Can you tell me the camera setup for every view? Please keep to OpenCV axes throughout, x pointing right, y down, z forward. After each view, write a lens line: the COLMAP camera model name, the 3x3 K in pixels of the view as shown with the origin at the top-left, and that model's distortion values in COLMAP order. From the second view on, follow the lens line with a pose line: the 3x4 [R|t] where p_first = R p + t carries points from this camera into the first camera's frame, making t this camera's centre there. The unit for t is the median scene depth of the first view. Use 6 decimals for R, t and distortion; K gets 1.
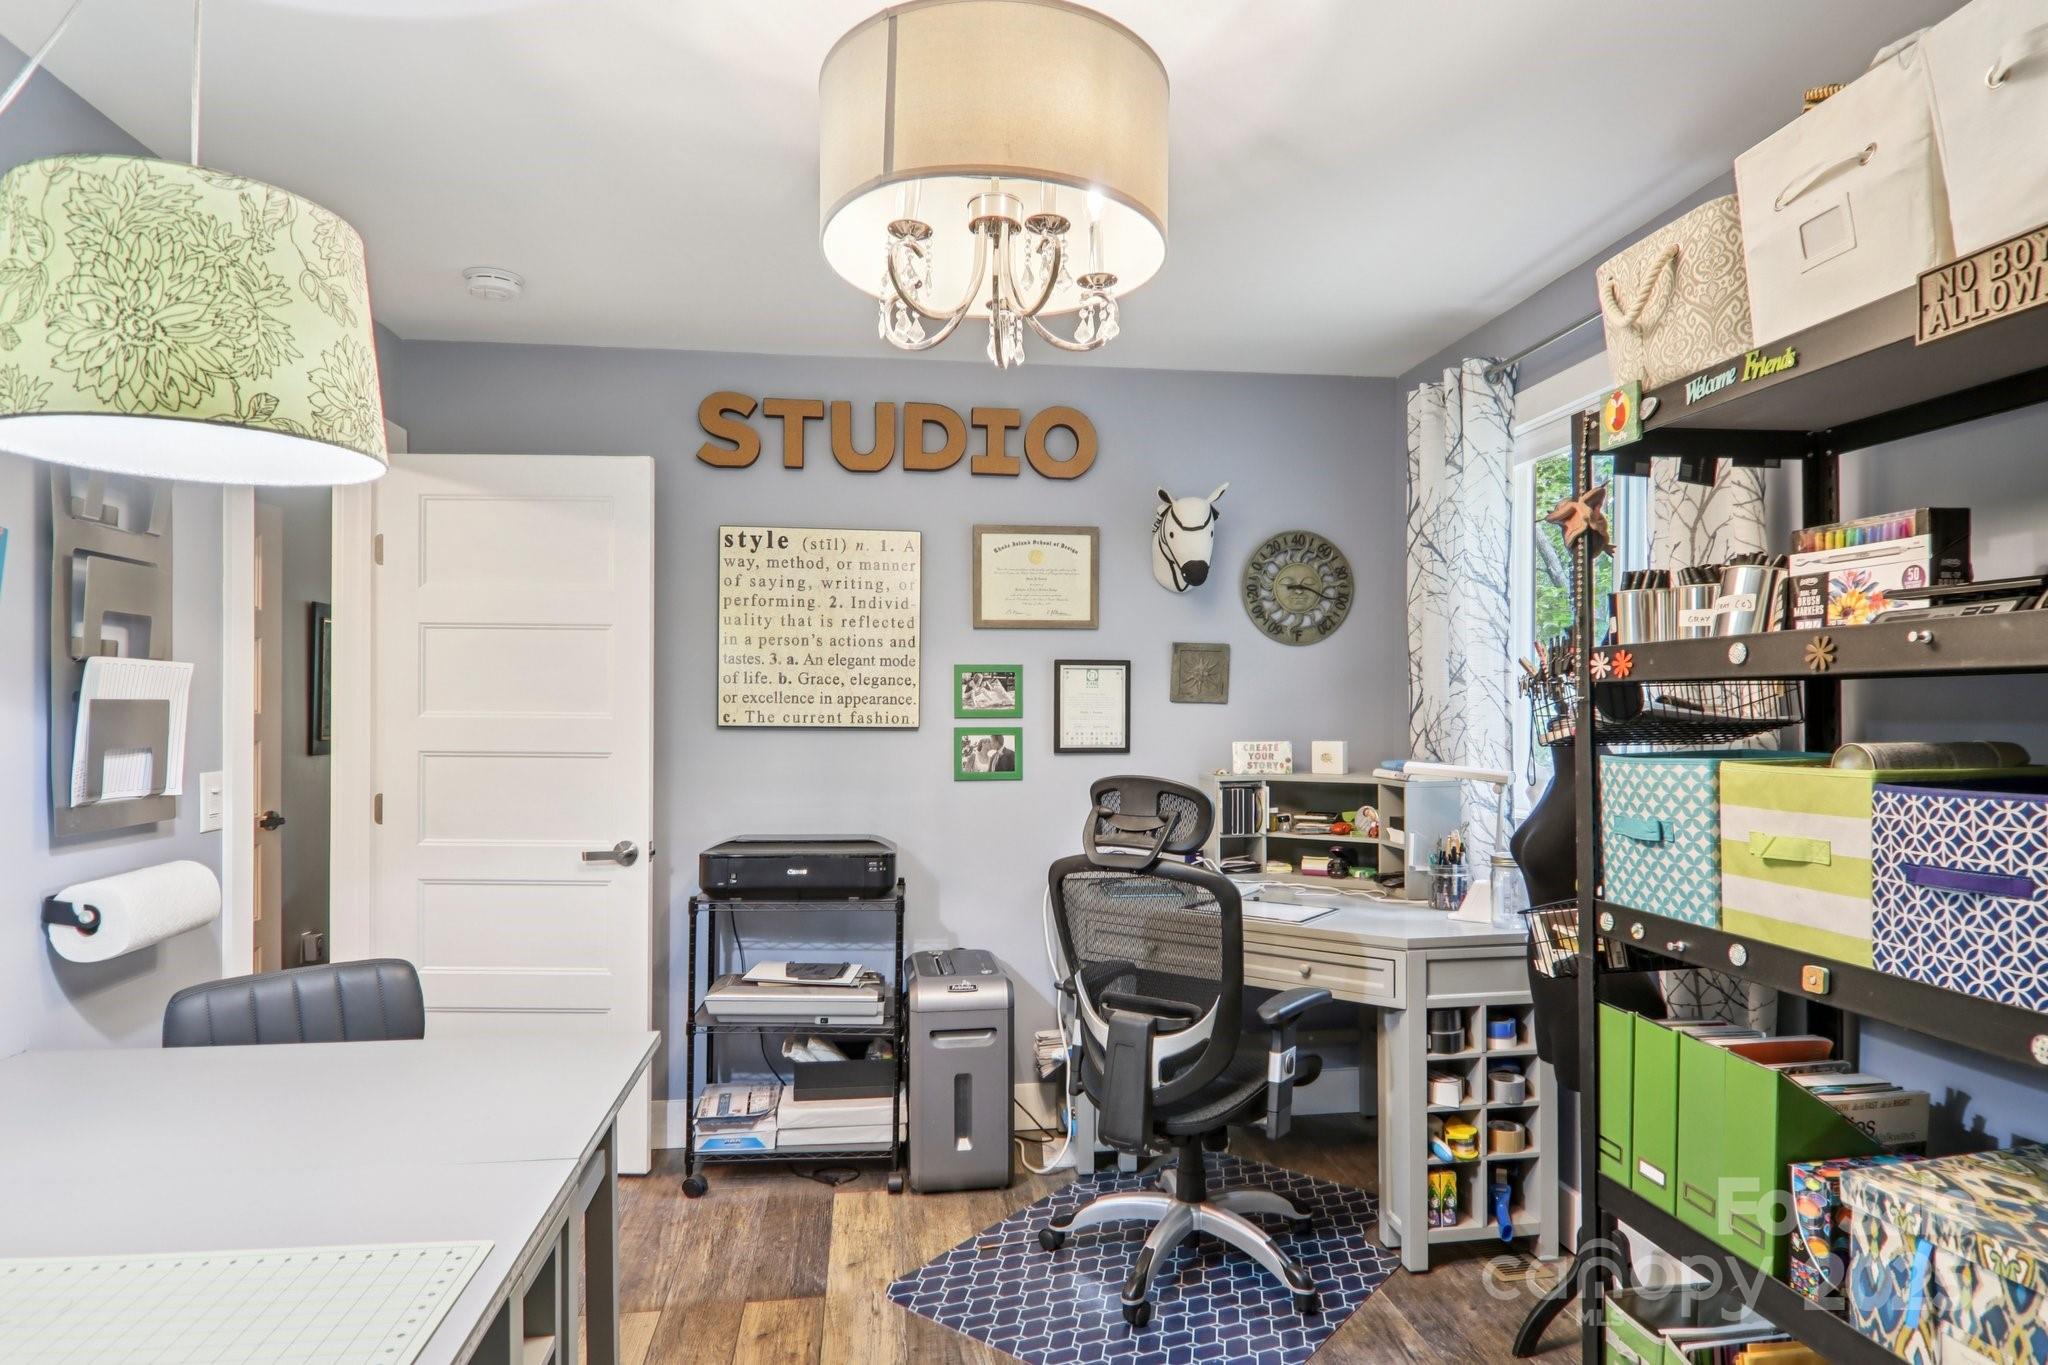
lens RADIAL K [[1145.7, 0, 1025.9], [0, 1145.7, 708.6], [0, 0, 1]] dist [0.014630, -0.028328]
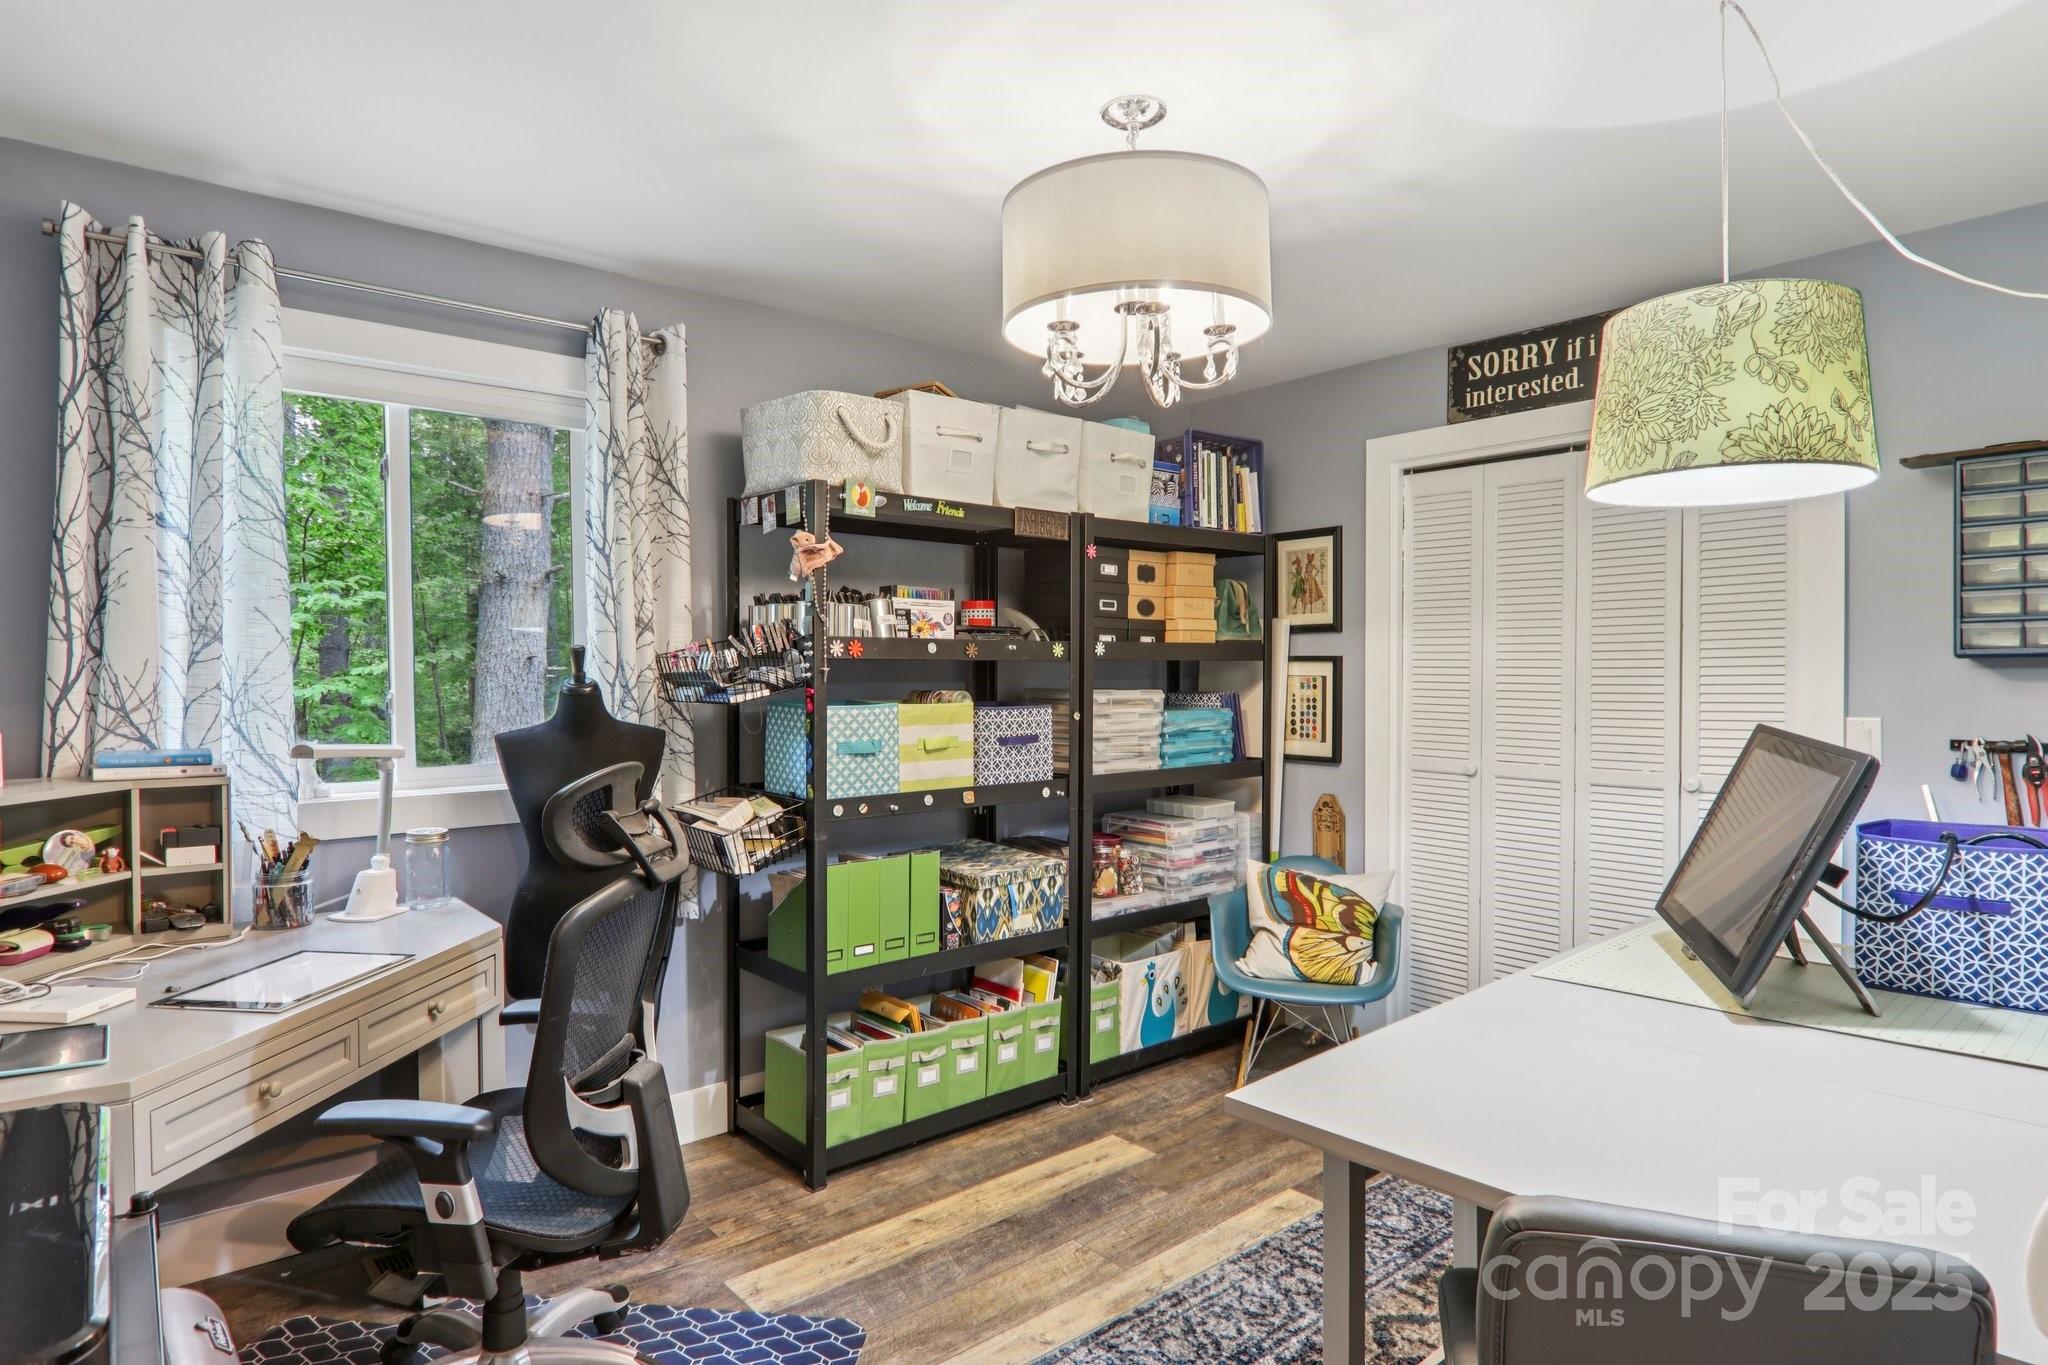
lens RADIAL K [[1145.7, 0, 1025.9], [0, 1145.7, 708.6], [0, 0, 1]] dist [0.014630, -0.028328]
pose [[-0.547419, -0.012629, 0.836763, -1.112065], [0.008429, 0.999752, 0.020603, 0.017324], [-0.836816, 0.018331, -0.547177, 1.915963]]
